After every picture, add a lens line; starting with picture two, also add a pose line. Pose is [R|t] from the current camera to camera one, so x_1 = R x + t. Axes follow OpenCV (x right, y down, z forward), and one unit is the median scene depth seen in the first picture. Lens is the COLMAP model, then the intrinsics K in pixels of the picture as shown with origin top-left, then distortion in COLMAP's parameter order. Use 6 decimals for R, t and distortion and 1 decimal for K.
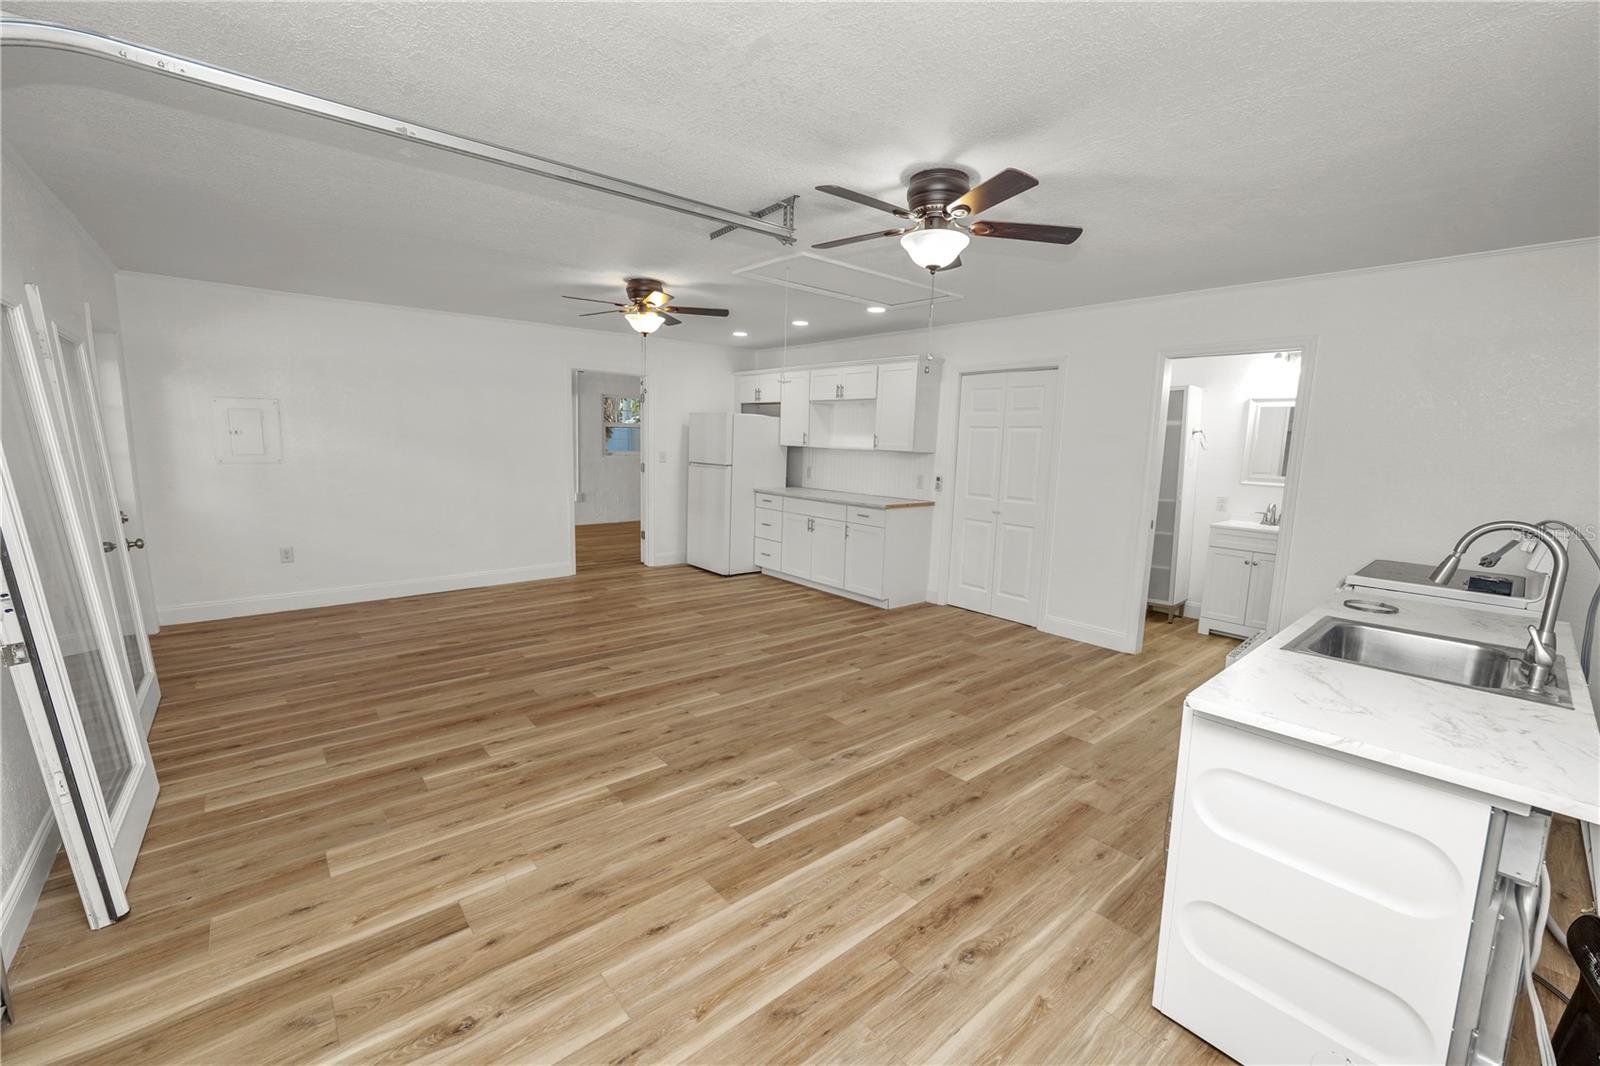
lens RADIAL K [[652.4, 0, 792.5], [0, 652.4, 530.5], [0, 0, 1]] dist [-0.012376, 0.000973]
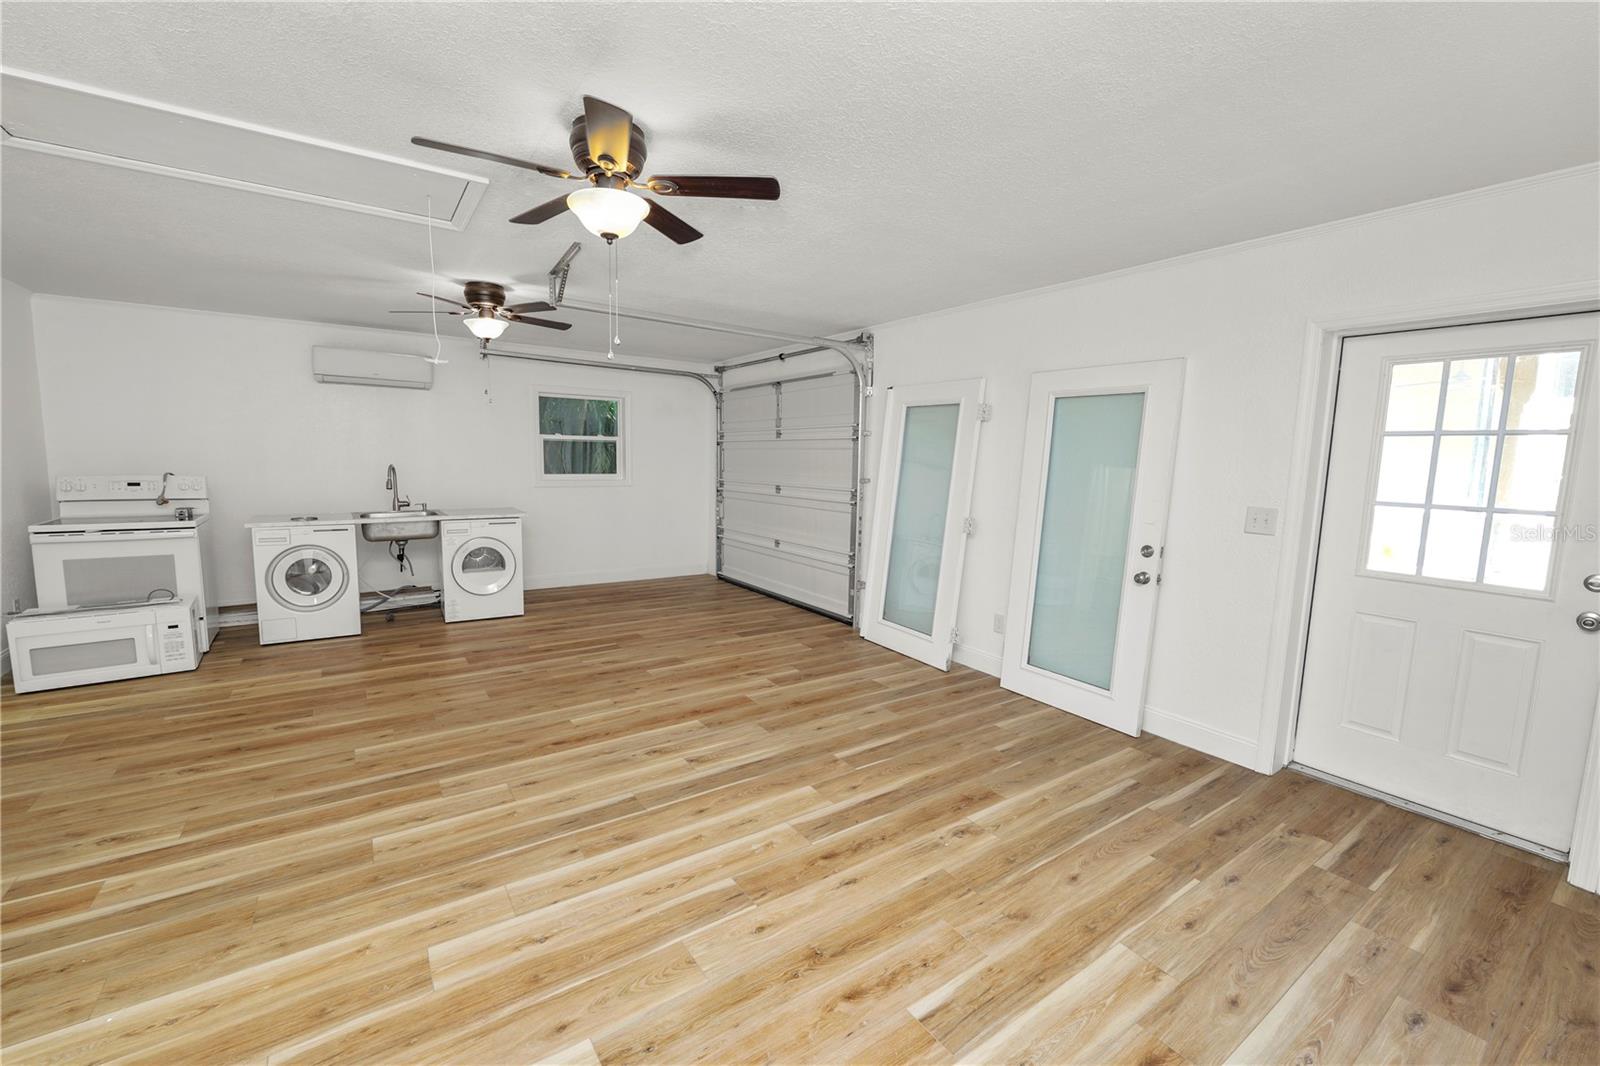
lens RADIAL K [[652.4, 0, 801.7], [0, 652.4, 535.5], [0, 0, 1]] dist [-0.012376, 0.000973]
pose [[-0.995031, -0.058573, 0.080509, -0.490882], [-0.035895, 0.965302, 0.258658, -0.253955], [-0.092866, 0.254483, -0.962608, 1.761415]]
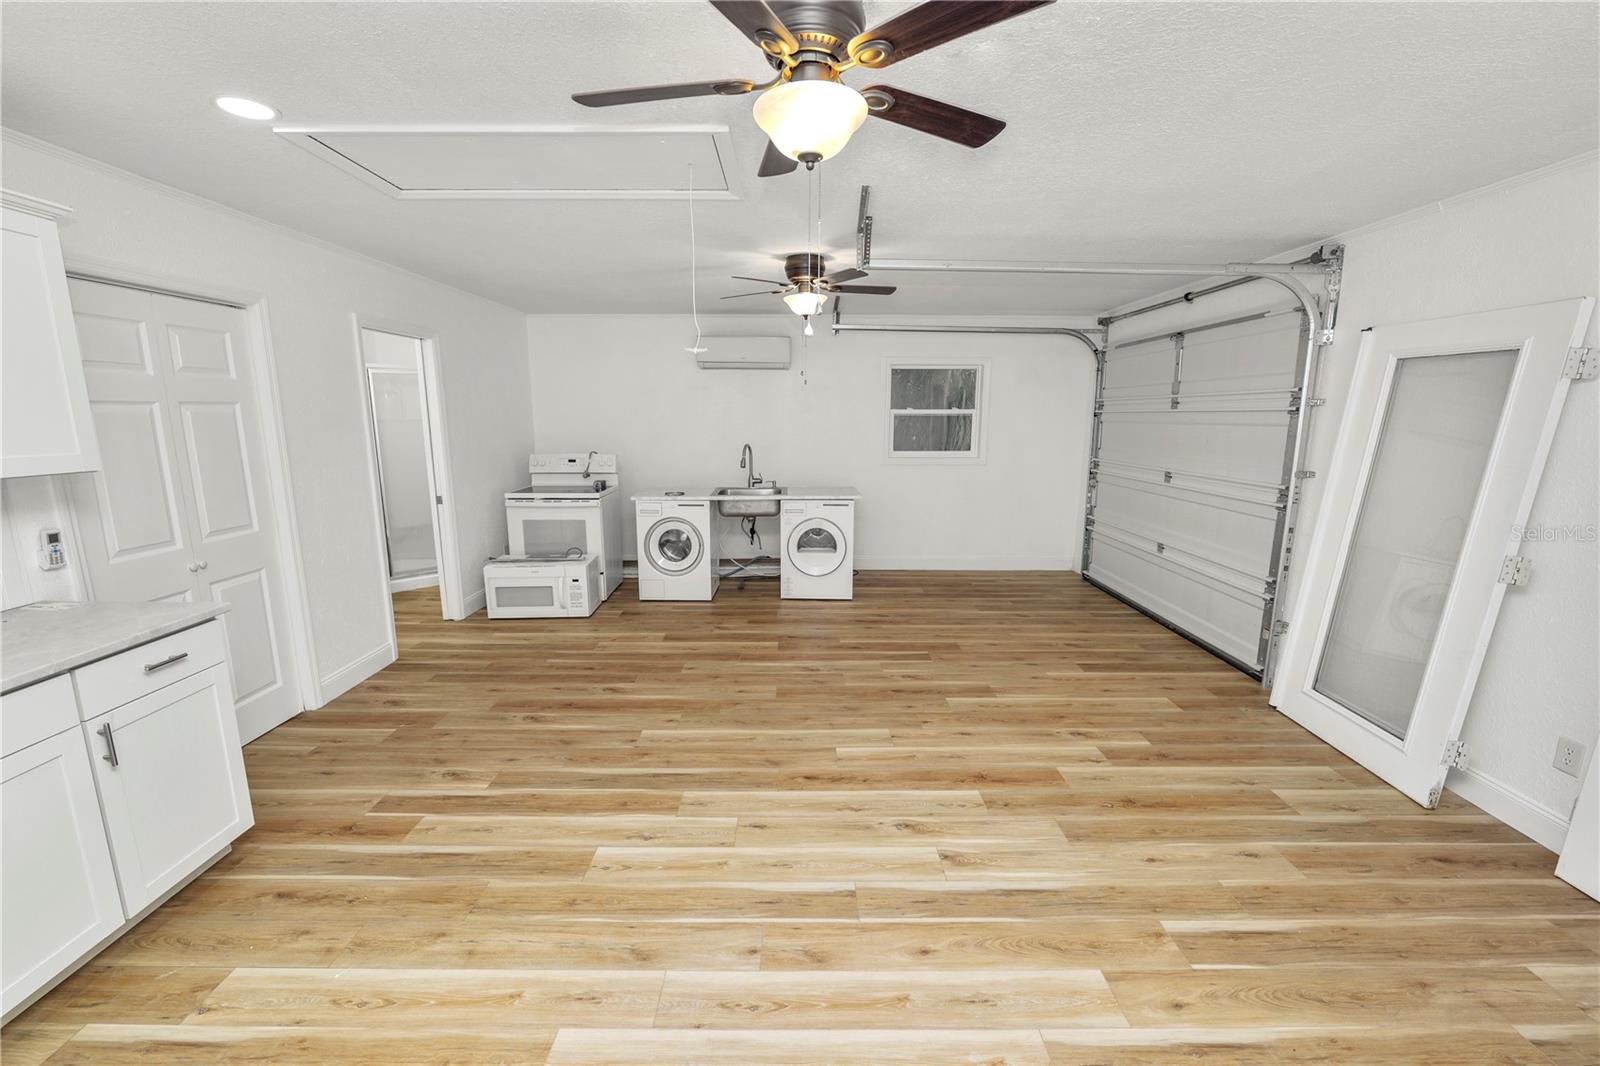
lens RADIAL K [[652.4, 0, 797.5], [0, 652.4, 535.1], [0, 0, 1]] dist [-0.012376, 0.000973]
pose [[-0.769431, -0.146138, 0.621788, -0.536115], [0.065646, 0.950227, 0.304564, -0.256248], [-0.635348, 0.275158, -0.721541, 1.518160]]
